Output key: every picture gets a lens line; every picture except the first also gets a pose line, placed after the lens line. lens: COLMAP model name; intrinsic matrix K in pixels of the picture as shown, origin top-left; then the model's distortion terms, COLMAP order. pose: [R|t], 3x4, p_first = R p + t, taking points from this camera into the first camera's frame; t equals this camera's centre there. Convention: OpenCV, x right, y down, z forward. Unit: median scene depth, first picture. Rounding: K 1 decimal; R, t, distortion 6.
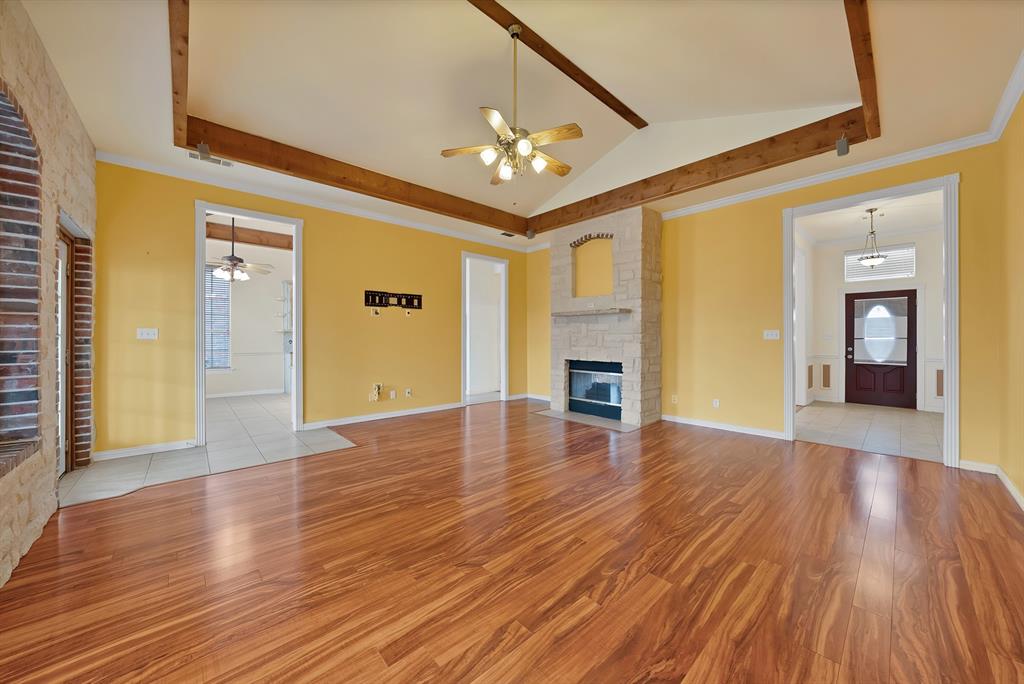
lens RADIAL K [[367.1, 0, 518.7], [0, 367.1, 339.2], [0, 0, 1]] dist [-0.021374, 0.000068]
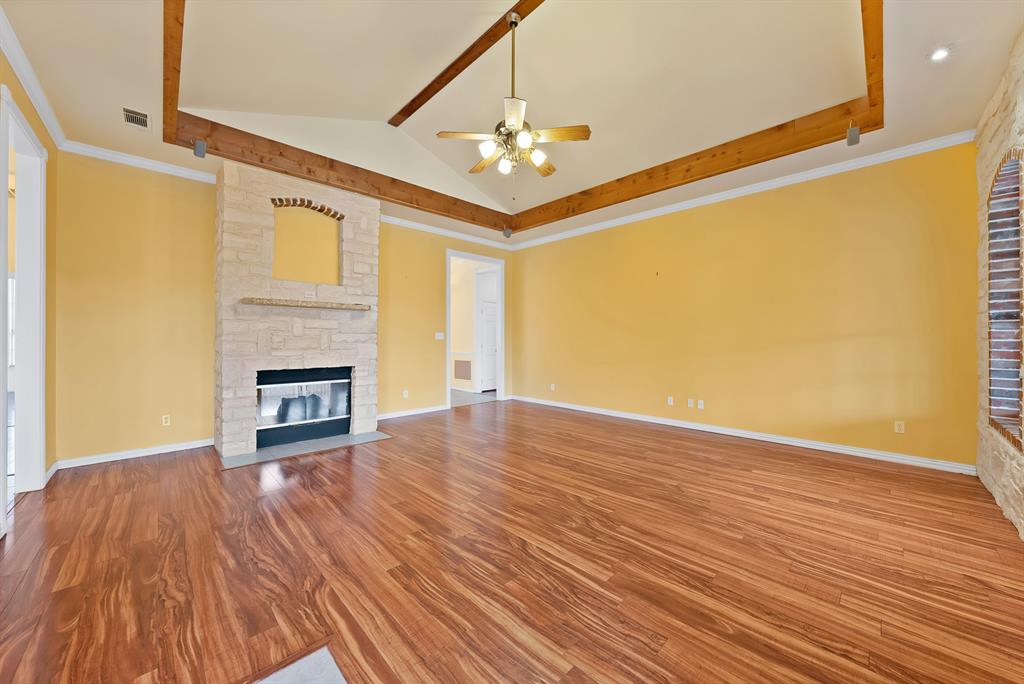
lens RADIAL K [[367.1, 0, 518.7], [0, 367.1, 339.2], [0, 0, 1]] dist [-0.021374, 0.000068]
pose [[-0.027017, -0.001083, 0.999634, -0.965824], [0.000375, 0.999999, 0.001093, -0.002254], [-0.999635, 0.000405, -0.027016, 1.008174]]
